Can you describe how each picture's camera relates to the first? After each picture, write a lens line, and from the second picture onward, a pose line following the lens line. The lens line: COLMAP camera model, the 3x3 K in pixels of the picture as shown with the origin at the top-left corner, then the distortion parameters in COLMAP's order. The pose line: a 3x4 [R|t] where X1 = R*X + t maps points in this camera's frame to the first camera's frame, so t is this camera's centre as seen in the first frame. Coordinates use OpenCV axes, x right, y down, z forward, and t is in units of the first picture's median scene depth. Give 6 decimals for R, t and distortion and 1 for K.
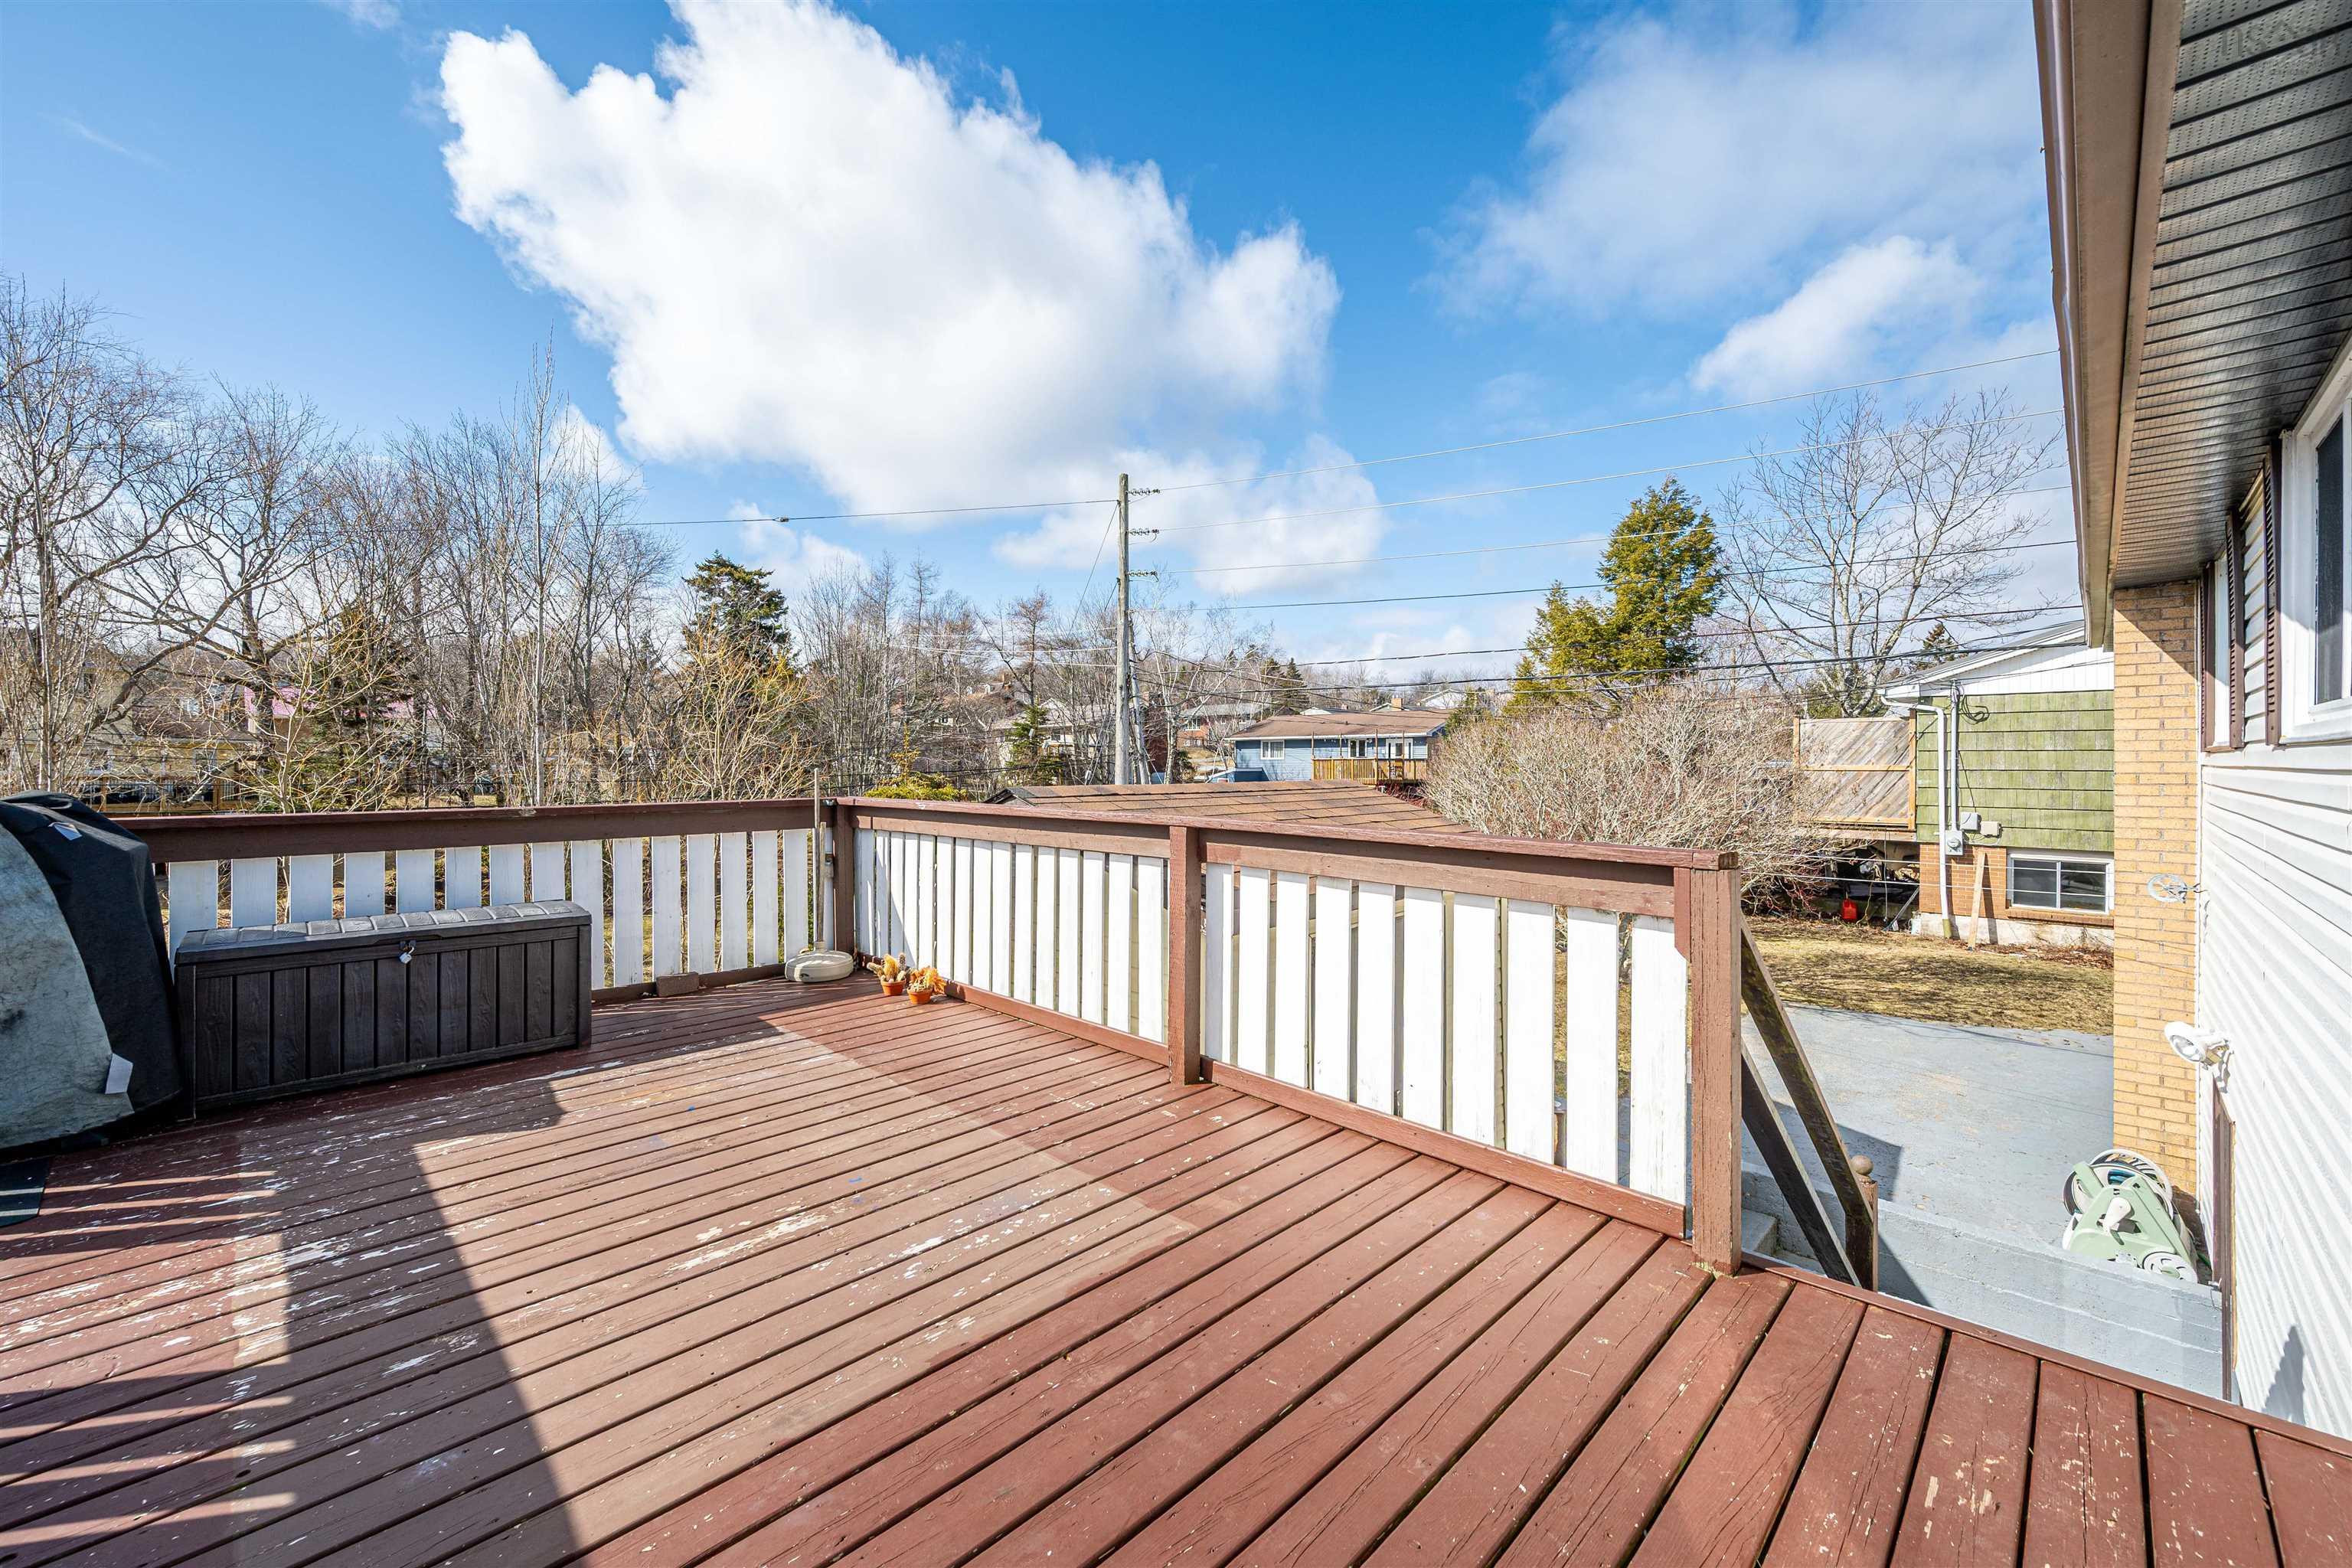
lens RADIAL K [[929.8, 0, 1179.4], [0, 929.8, 796.8], [0, 0, 1]] dist [0.001087, 0.000078]
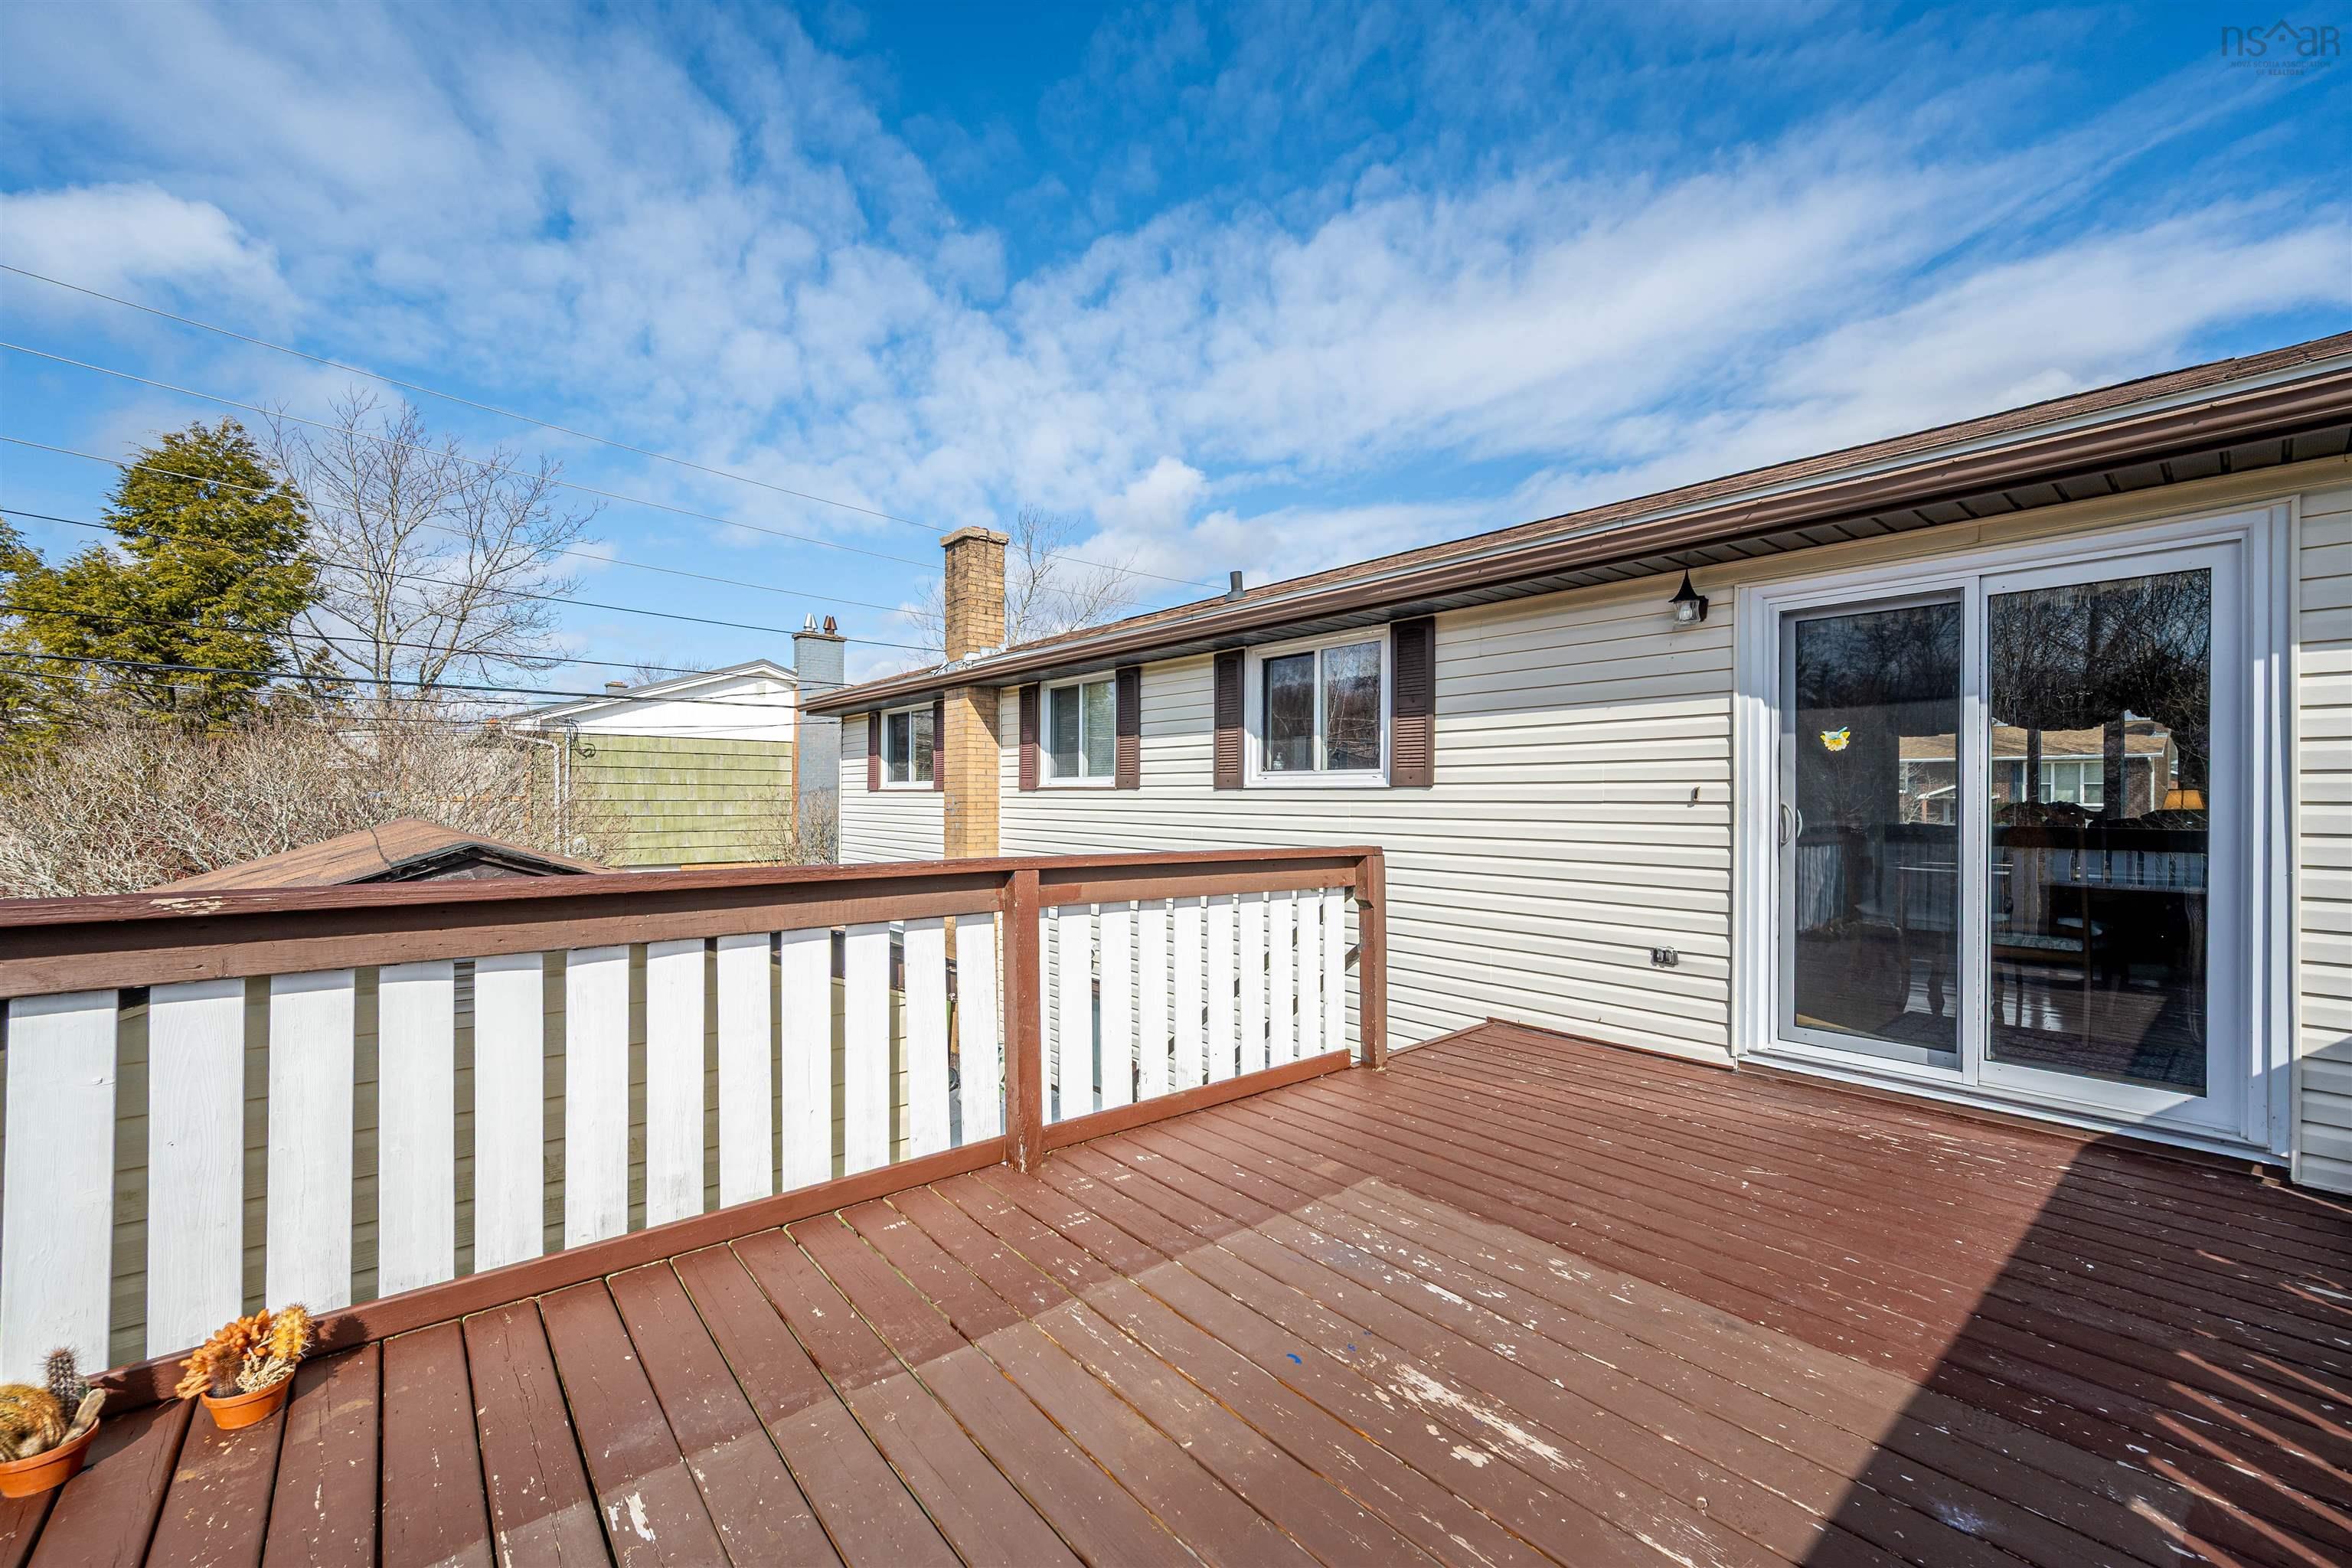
lens RADIAL K [[929.8, 0, 1179.4], [0, 929.8, 796.8], [0, 0, 1]] dist [0.001087, 0.000078]
pose [[0.089628, 0.002760, 0.995972, -0.629100], [0.028597, 0.999577, -0.005344, -0.019543], [-0.995565, 0.028961, 0.089511, 0.580941]]
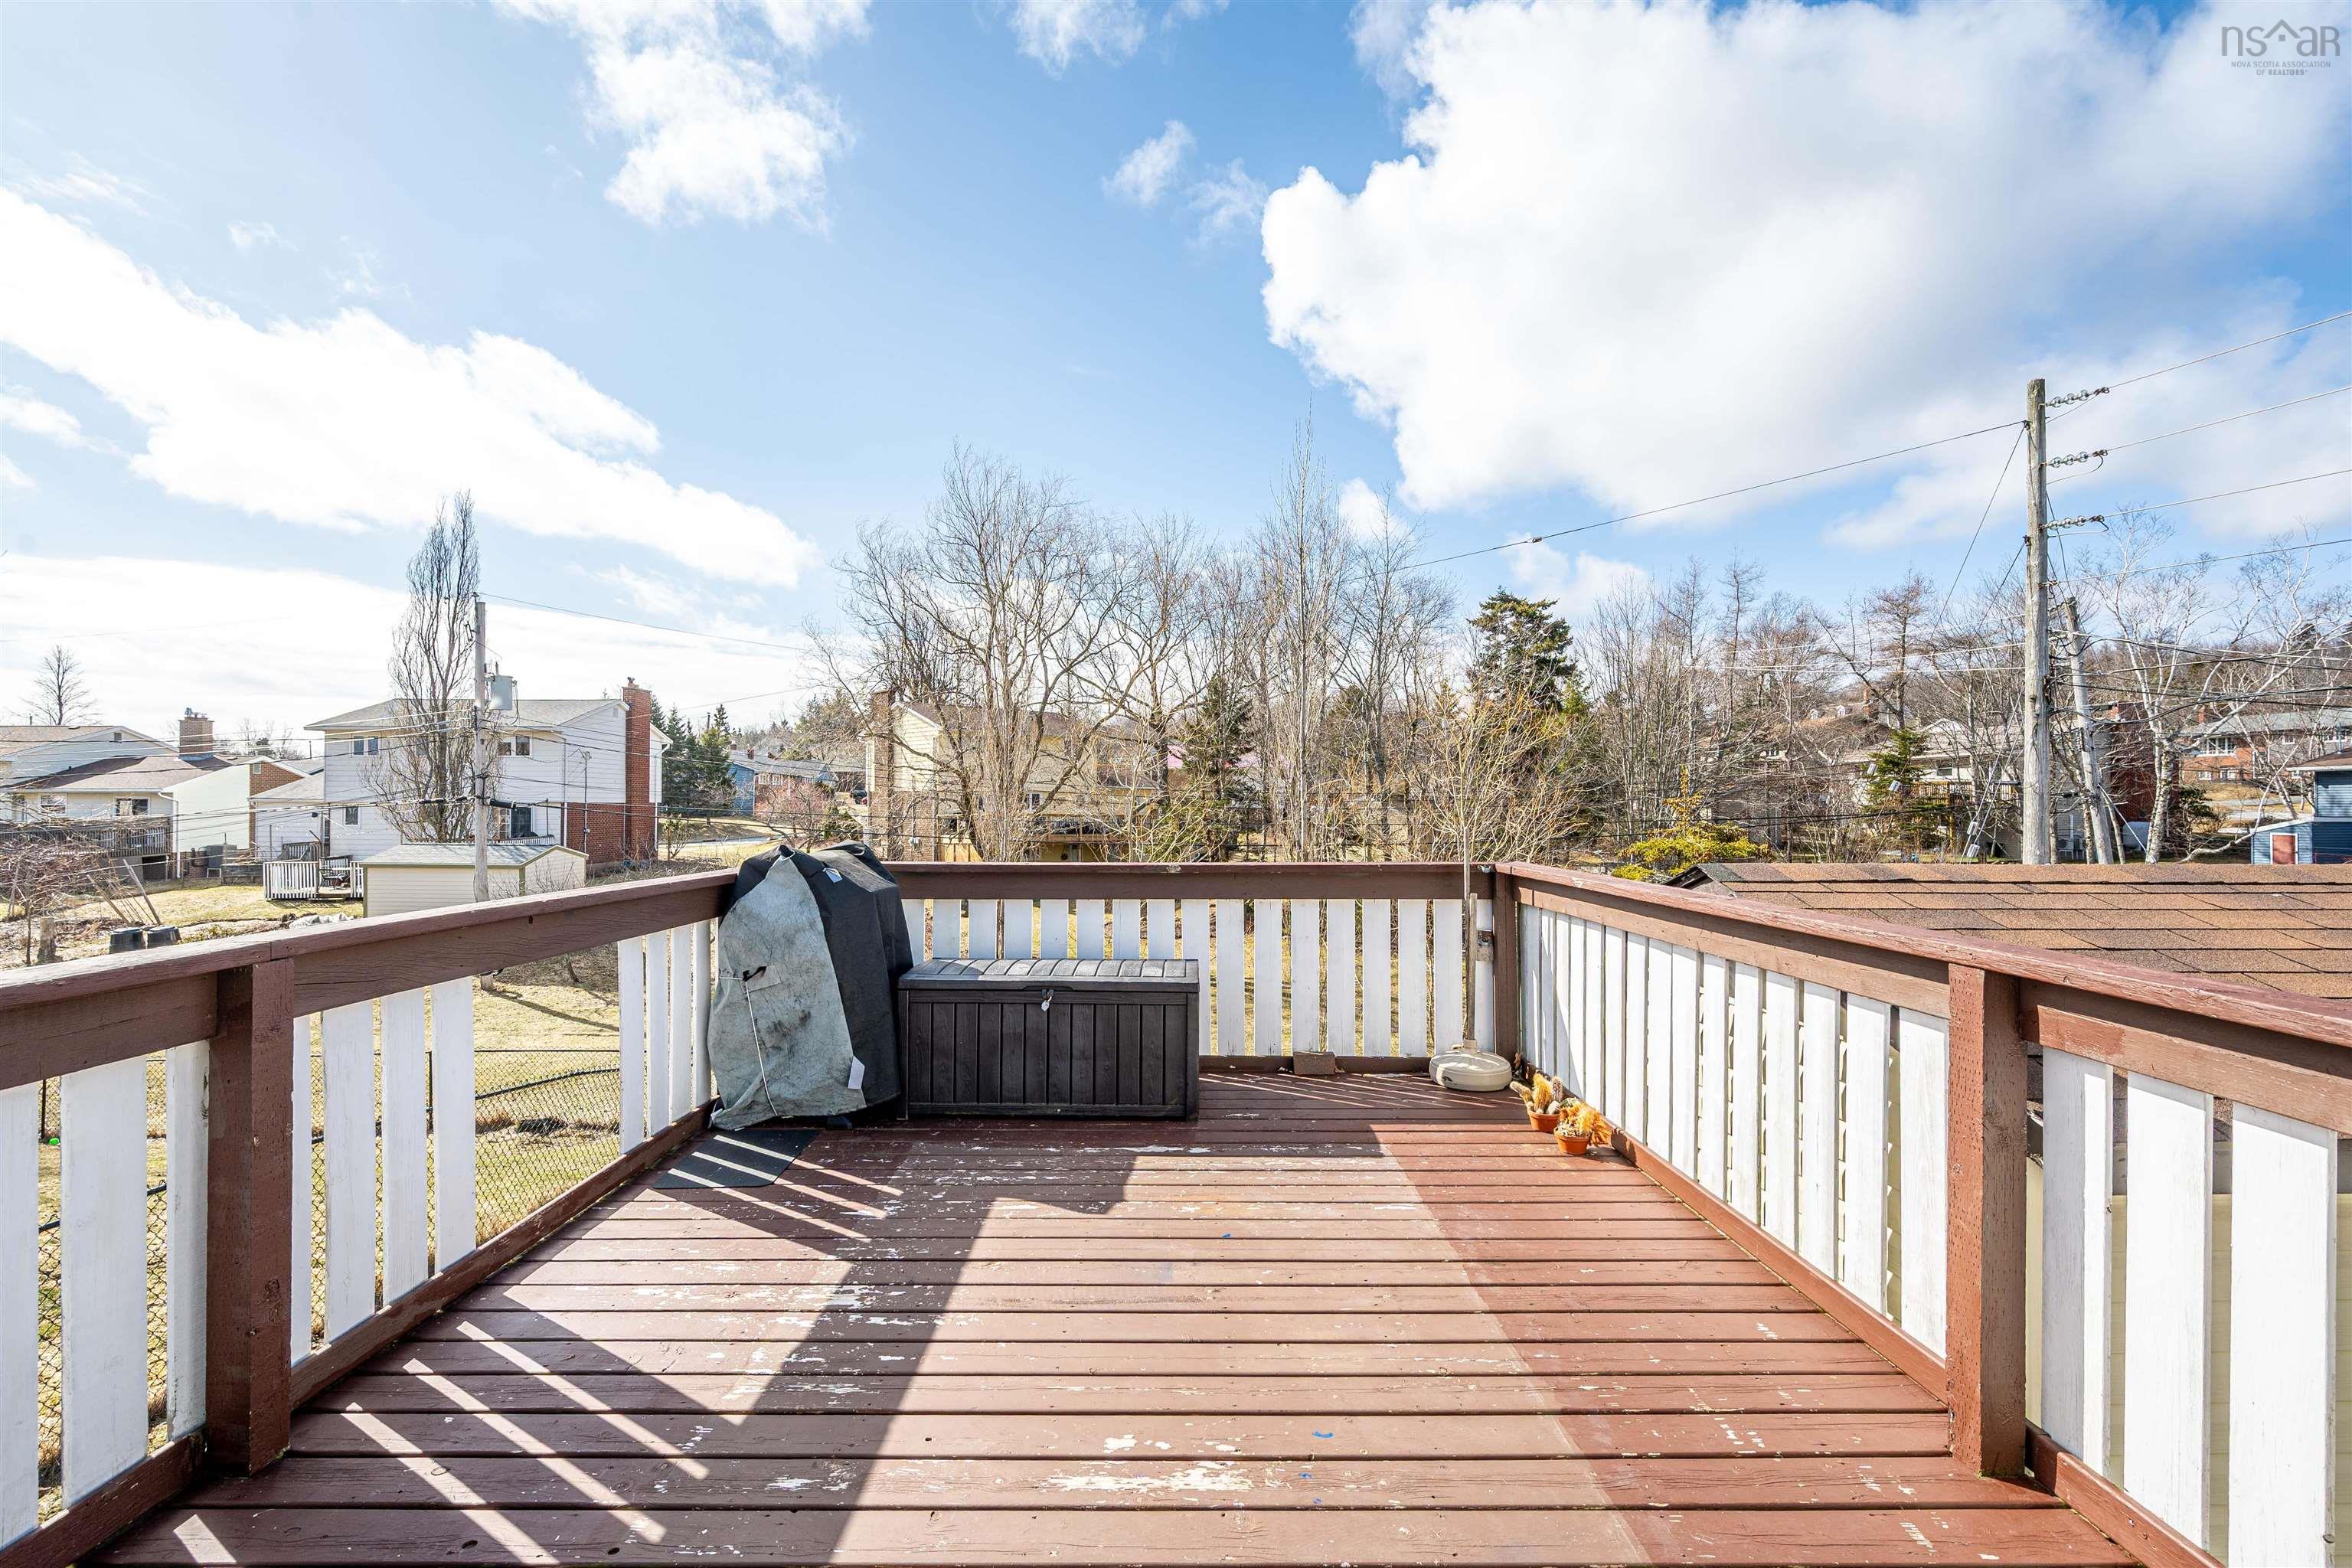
lens RADIAL K [[1006.5, 0, 1178.0], [0, 1006.5, 801.0], [0, 0, 1]] dist [-0.000341, -0.000247]
pose [[0.703538, 0.000838, -0.710657, 0.065644], [-0.028748, 0.999214, -0.027282, -0.023904], [0.710076, 0.039623, 0.703010, 0.214288]]
